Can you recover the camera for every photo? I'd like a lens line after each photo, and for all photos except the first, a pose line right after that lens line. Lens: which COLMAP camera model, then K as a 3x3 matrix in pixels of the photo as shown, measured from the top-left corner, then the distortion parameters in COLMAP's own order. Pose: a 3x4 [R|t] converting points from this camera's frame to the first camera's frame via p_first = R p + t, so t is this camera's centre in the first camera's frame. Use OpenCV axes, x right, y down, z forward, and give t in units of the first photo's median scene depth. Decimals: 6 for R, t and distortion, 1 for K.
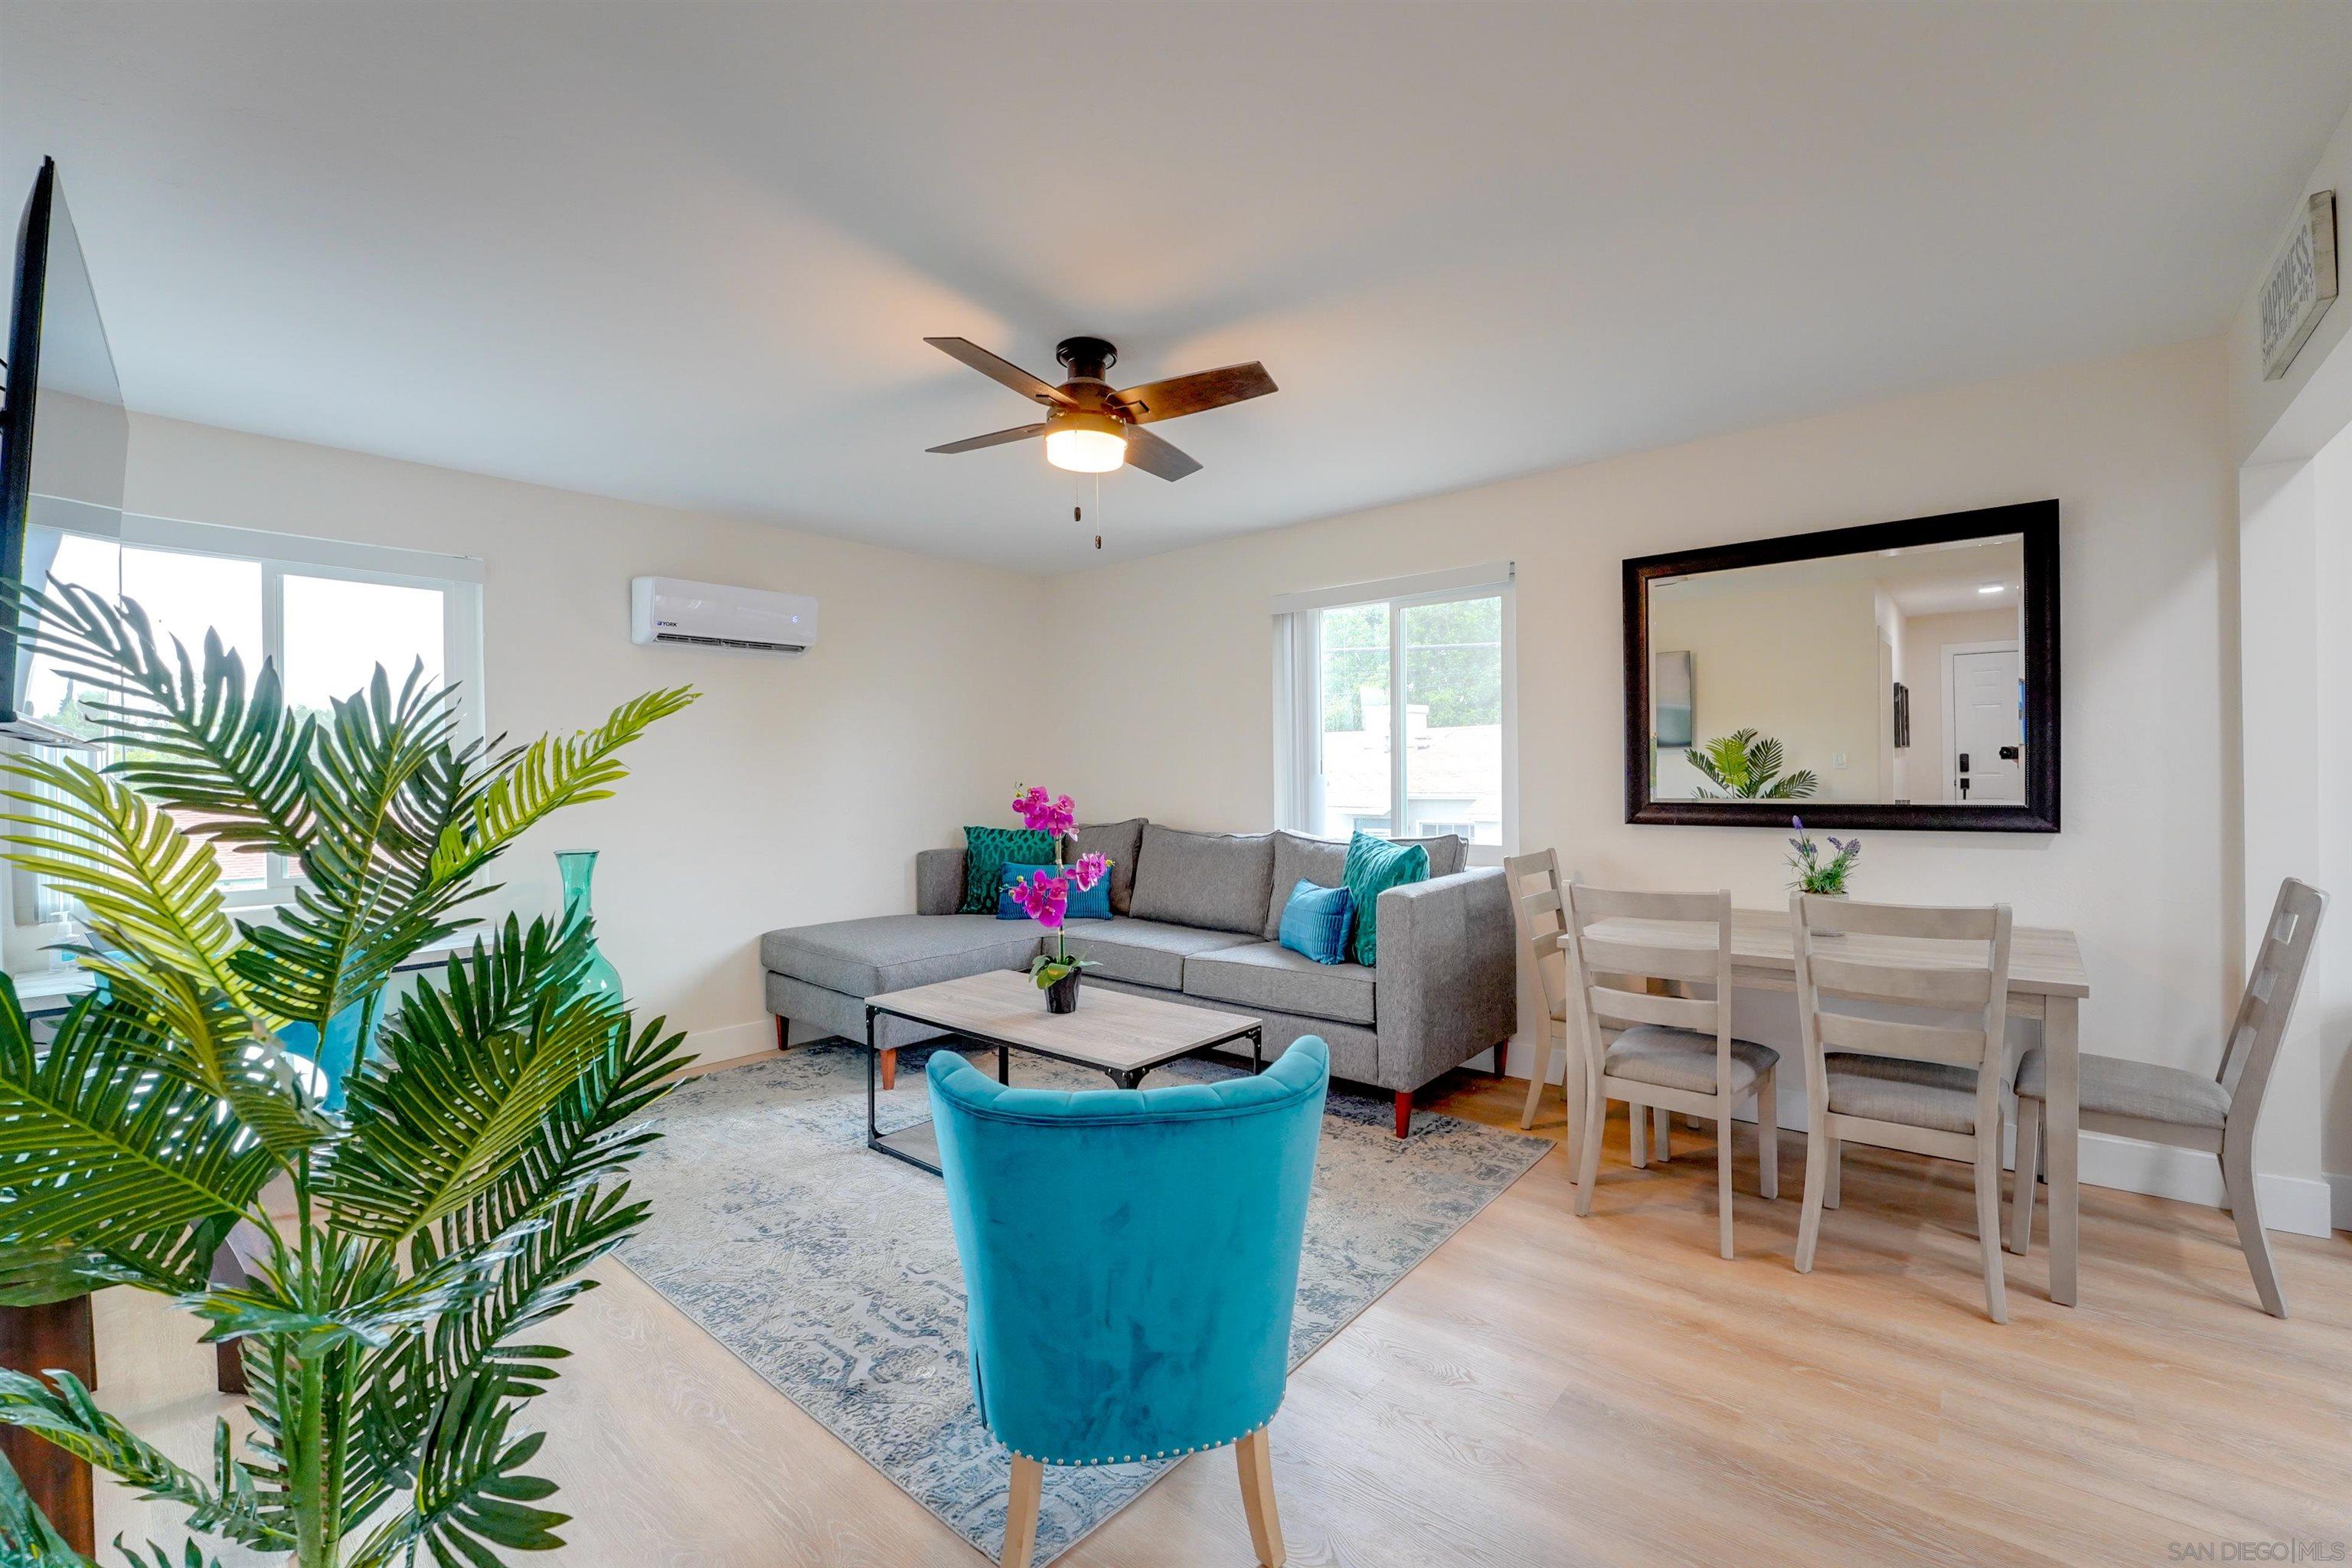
lens RADIAL K [[960.8, 0, 1181.5], [0, 960.8, 782.4], [0, 0, 1]] dist [-0.031588, 0.004263]
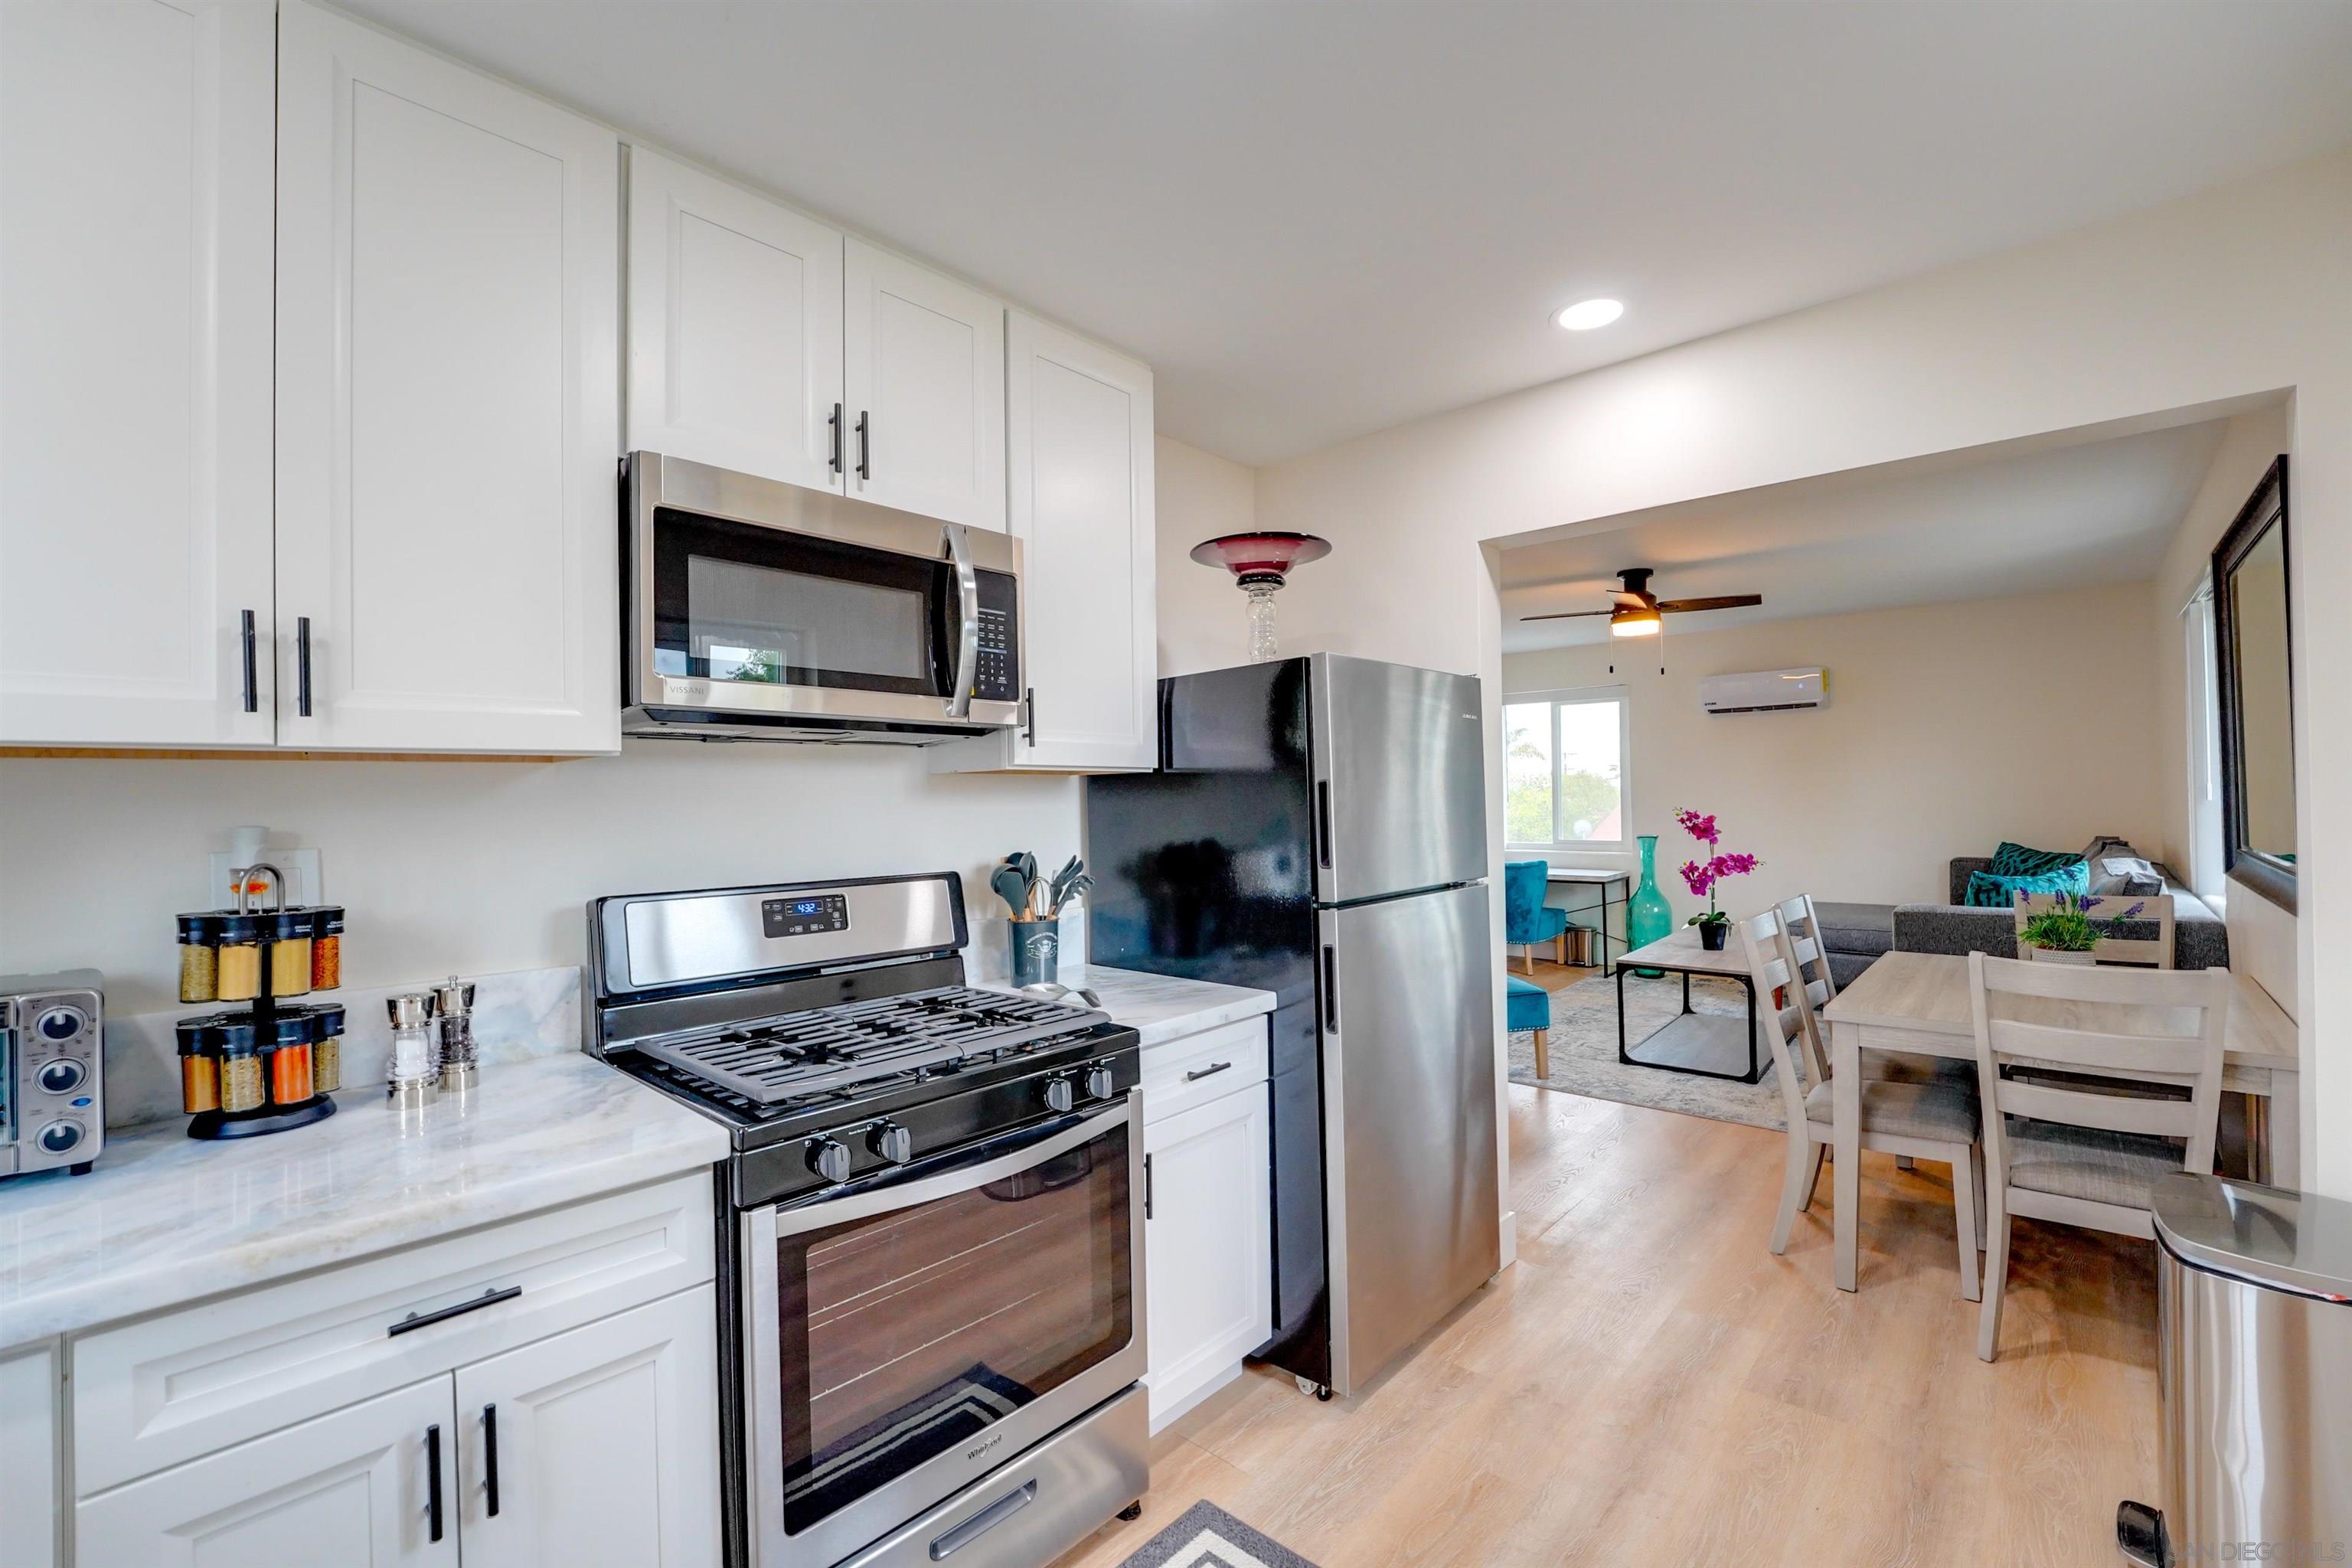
lens RADIAL K [[960.8, 0, 1179.7], [0, 960.8, 781.8], [0, 0, 1]] dist [-0.031588, 0.004263]
pose [[-0.020985, -0.000726, -0.999780, 1.423685], [0.012999, 0.999915, -0.000999, -0.050455], [0.999695, -0.013017, -0.020974, 0.132298]]
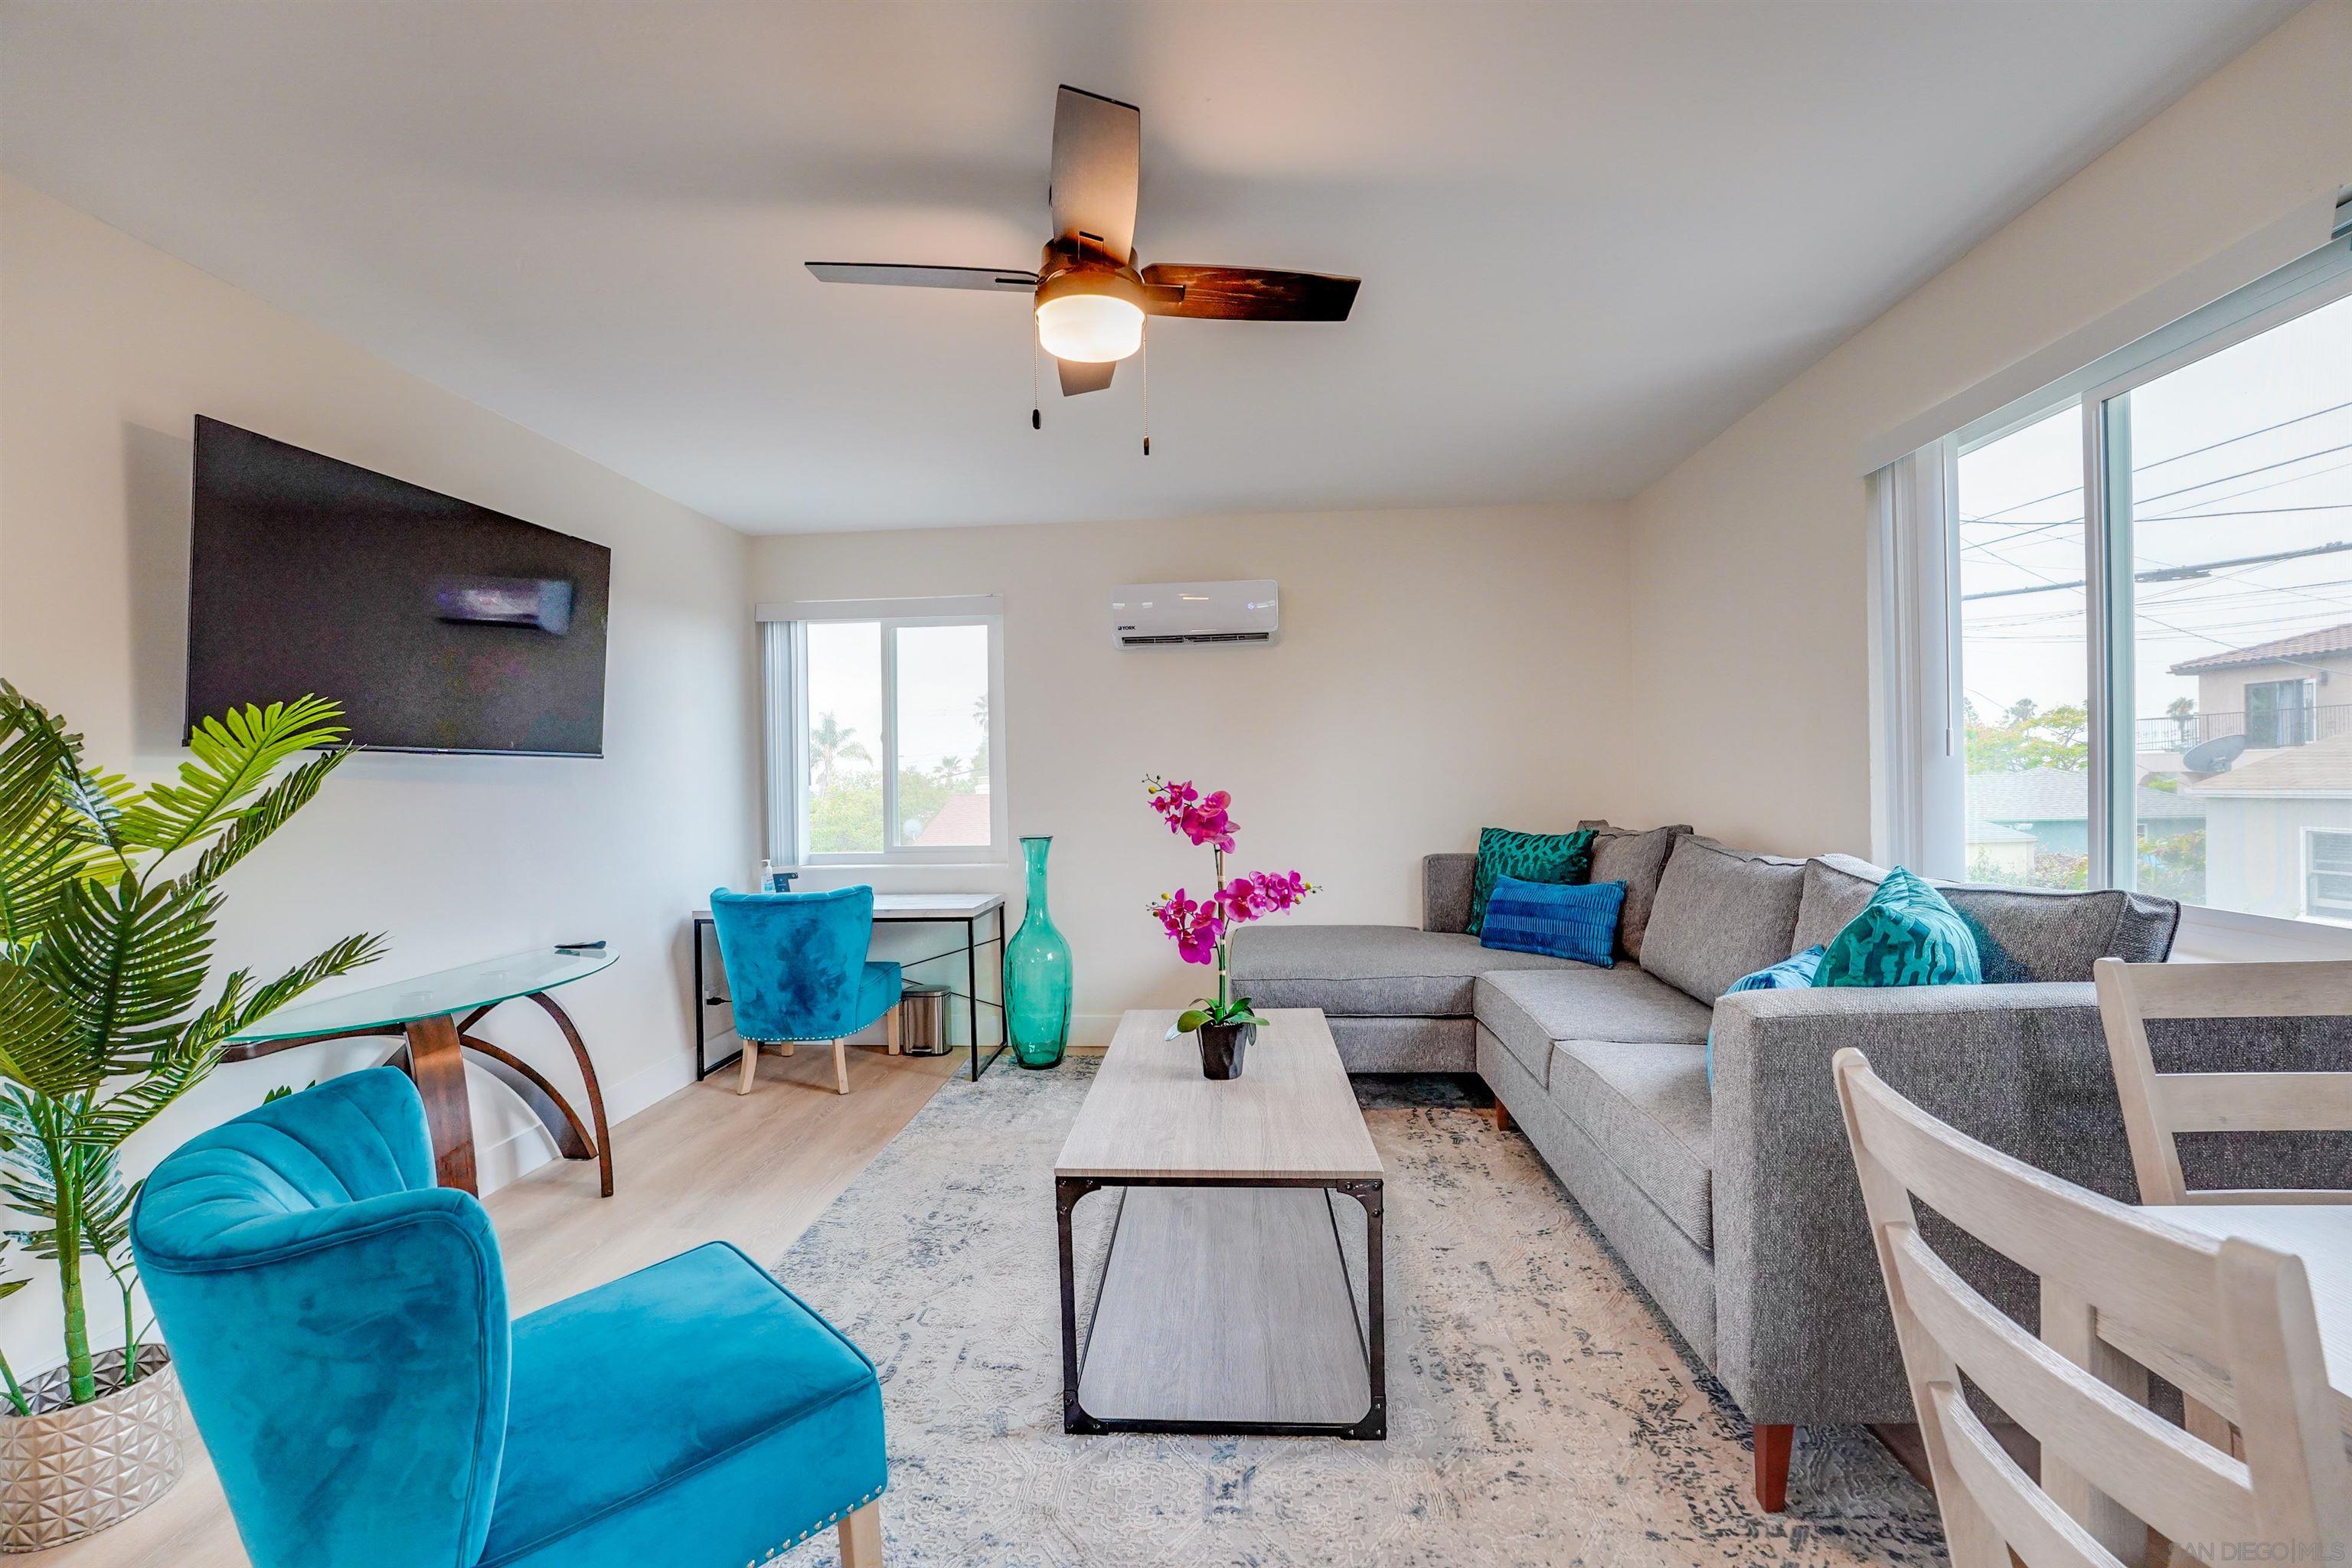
lens RADIAL K [[960.8, 0, 1169.7], [0, 960.8, 787.1], [0, 0, 1]] dist [-0.031588, 0.004263]
pose [[0.601841, 0.006143, -0.798592, 0.431856], [0.005145, 0.999920, 0.011569, 0.001487], [0.798599, -0.011072, 0.601762, 0.488305]]
